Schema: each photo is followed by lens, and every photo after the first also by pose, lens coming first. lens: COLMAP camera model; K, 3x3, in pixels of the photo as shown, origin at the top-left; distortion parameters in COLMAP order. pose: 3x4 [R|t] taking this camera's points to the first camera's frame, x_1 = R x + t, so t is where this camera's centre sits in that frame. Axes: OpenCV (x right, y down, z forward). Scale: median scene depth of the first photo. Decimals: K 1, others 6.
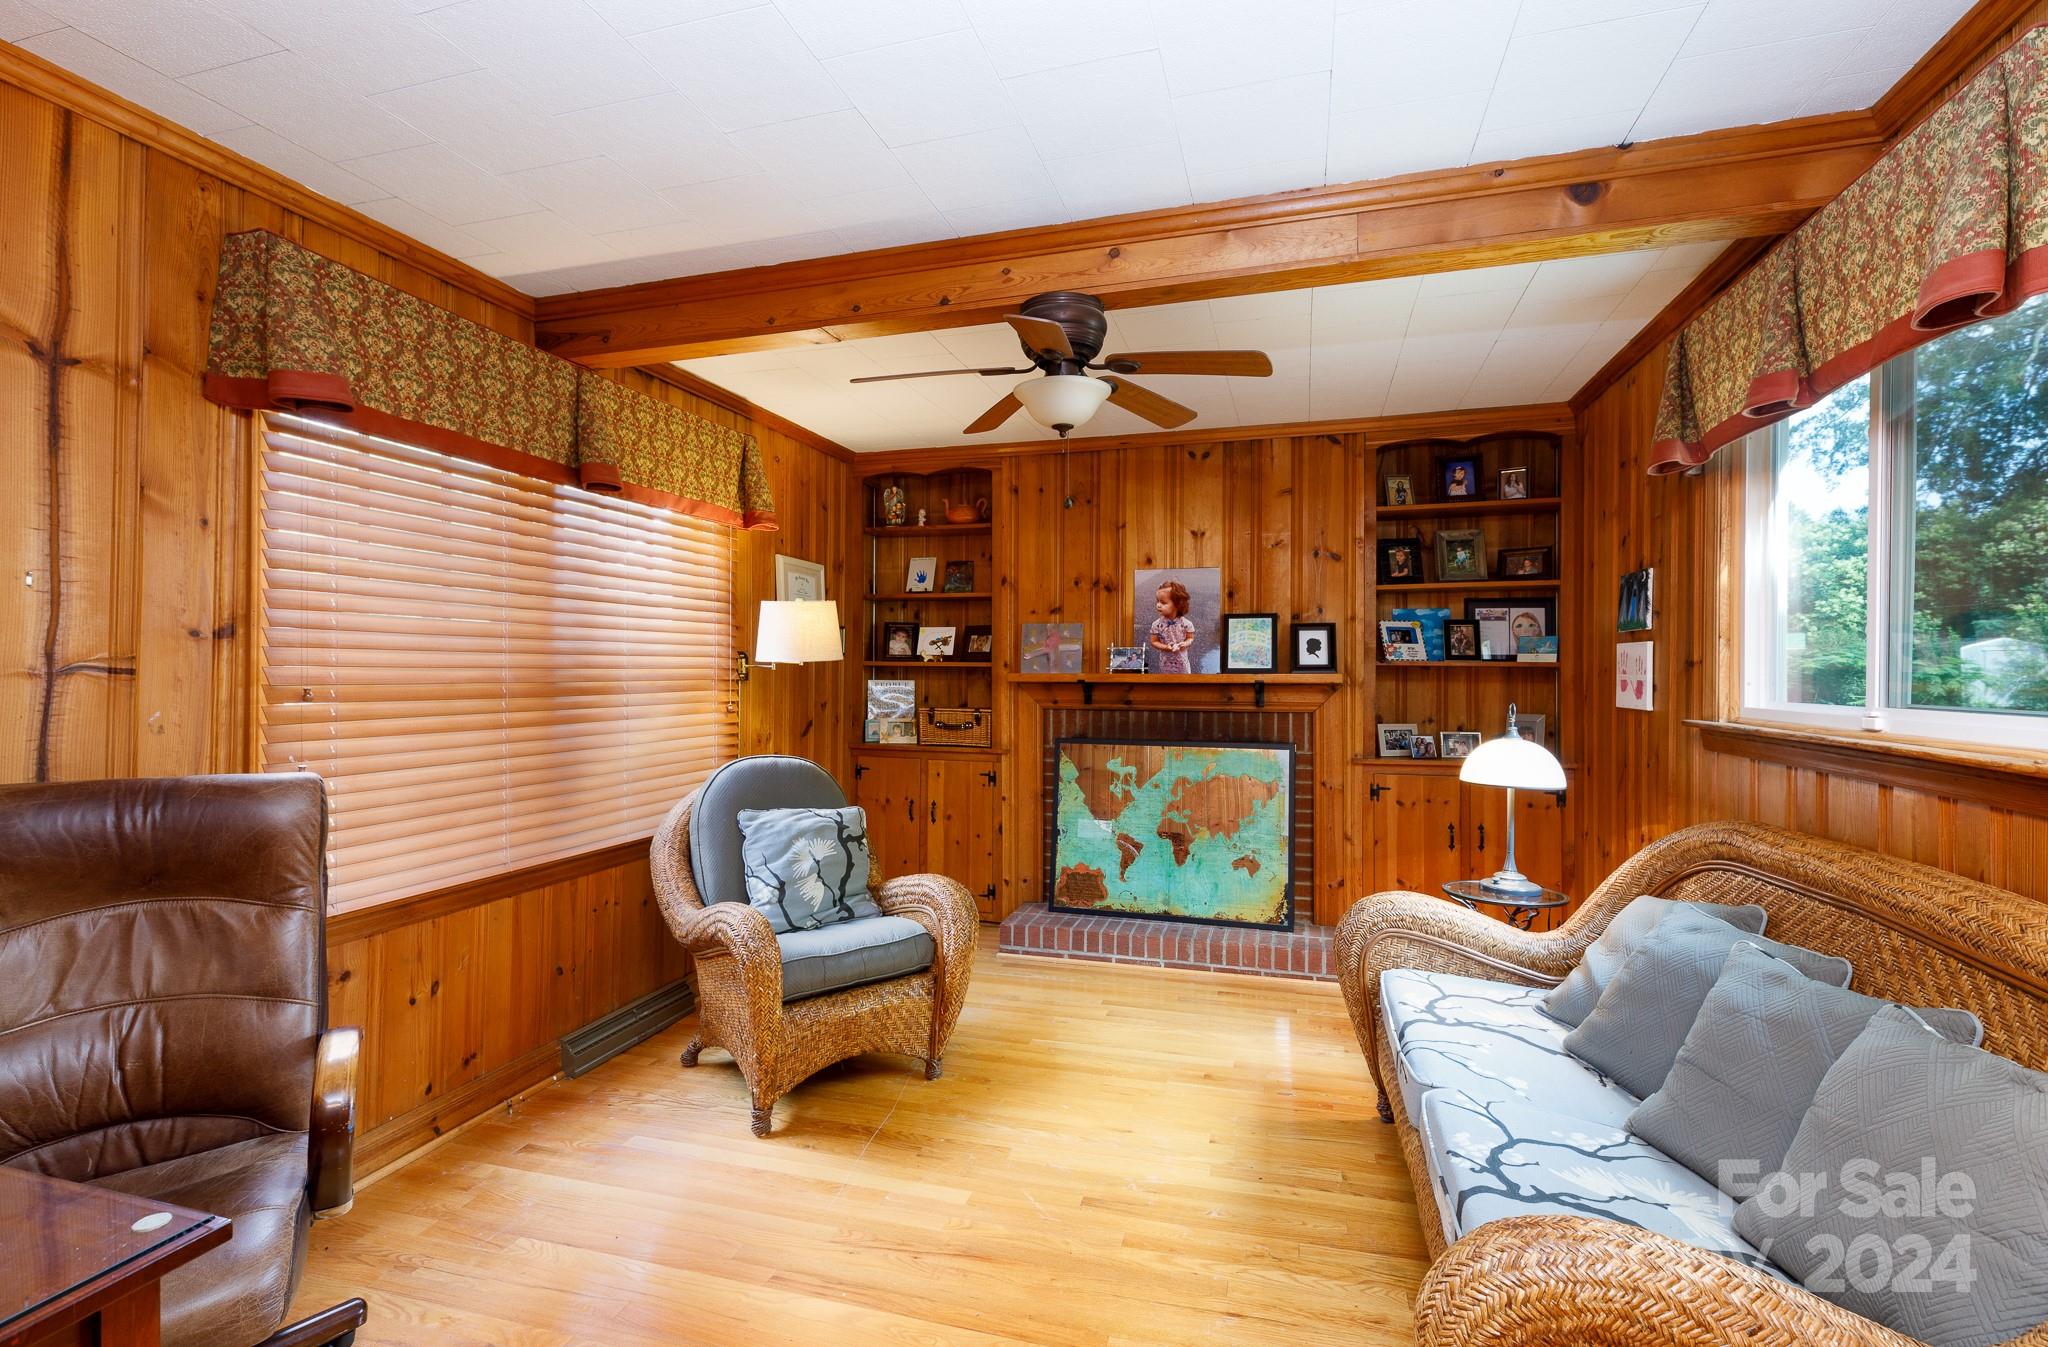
lens RADIAL K [[915.2, 0, 1033.9], [0, 915.2, 662.3], [0, 0, 1]] dist [0.006337, -0.001229]
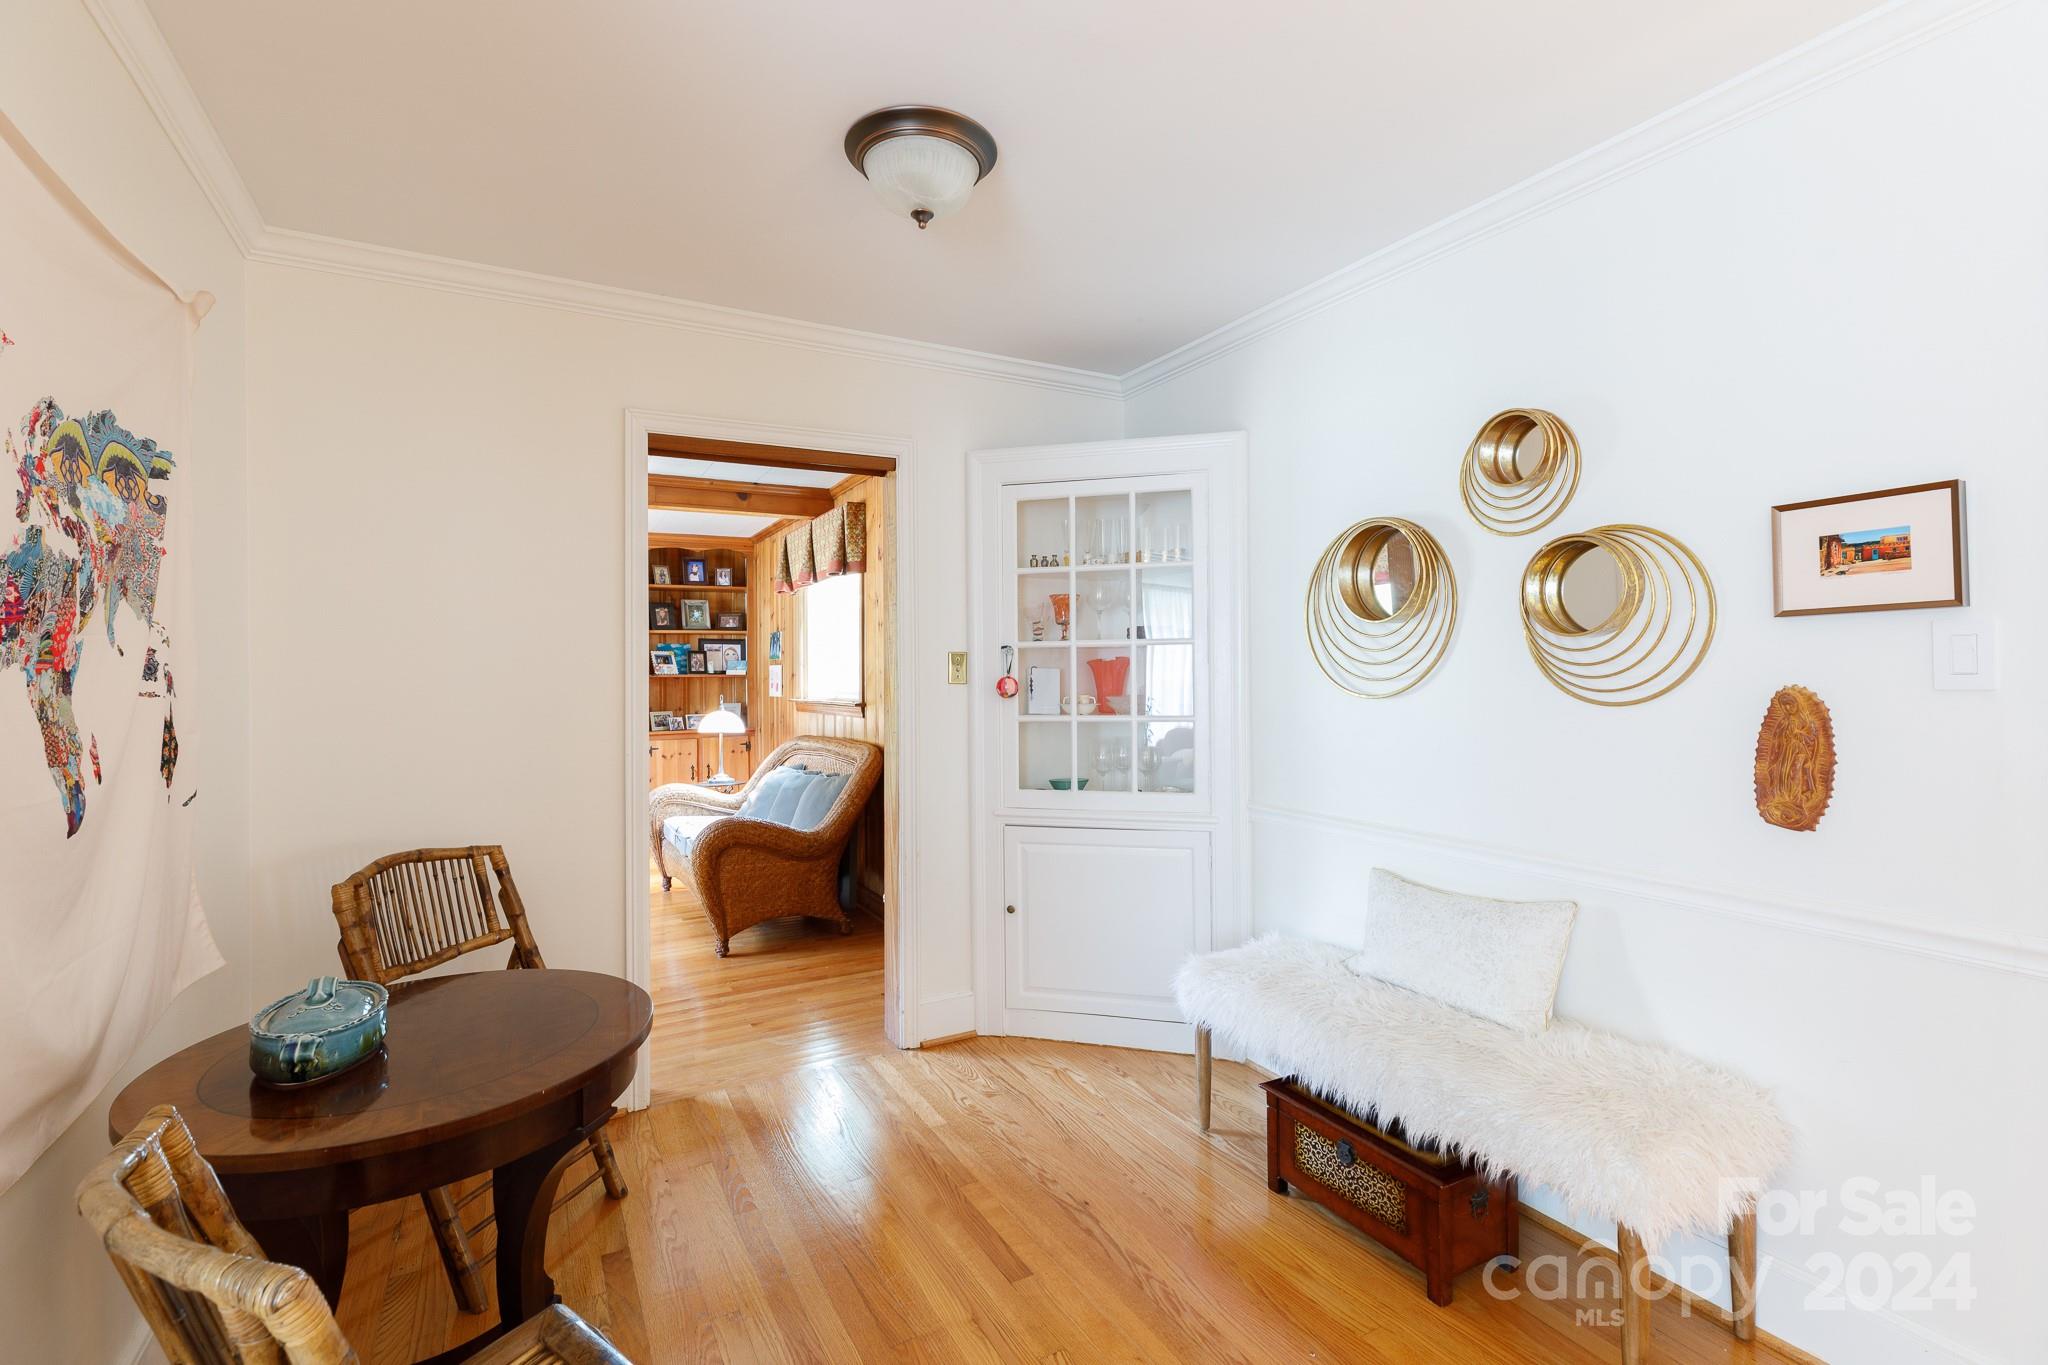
lens RADIAL K [[915.2, 0, 1014.5], [0, 915.2, 670.3], [0, 0, 1]] dist [0.006337, -0.001229]
pose [[0.714420, -0.006201, 0.699690, -0.330179], [0.009377, 0.999956, -0.000712, -0.002316], [-0.699655, 0.007070, 0.714446, -0.686429]]
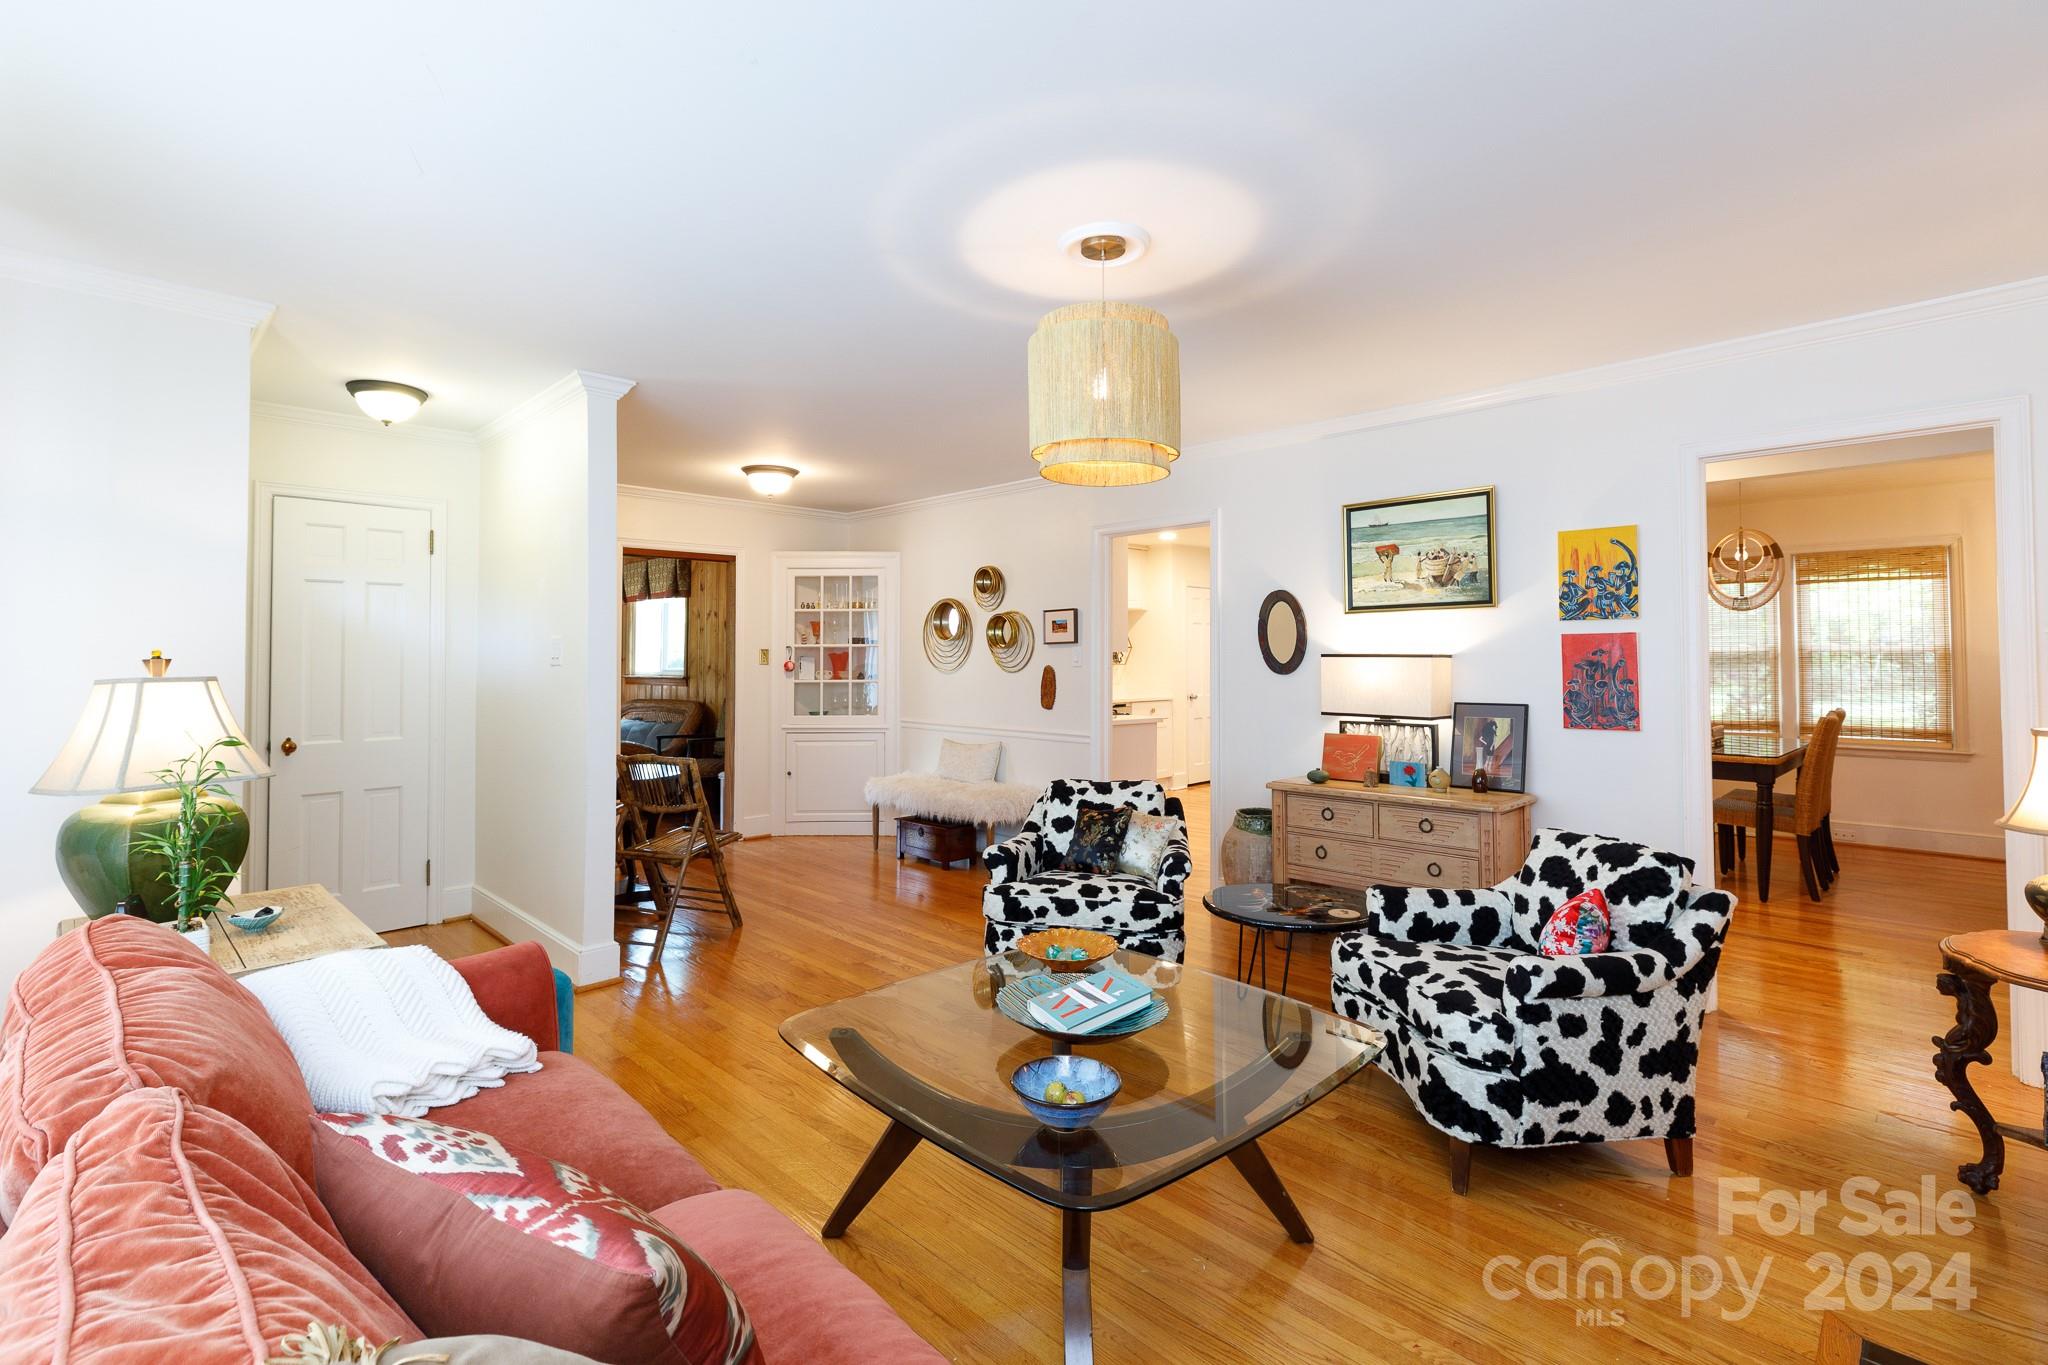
lens RADIAL K [[915.2, 0, 1015.6], [0, 915.2, 637.1], [0, 0, 1]] dist [0.006337, -0.001229]
pose [[0.492601, 0.019593, 0.870034, -0.996347], [-0.000055, 0.999747, -0.022483, -0.004275], [-0.870255, 0.011028, 0.492478, -1.267040]]
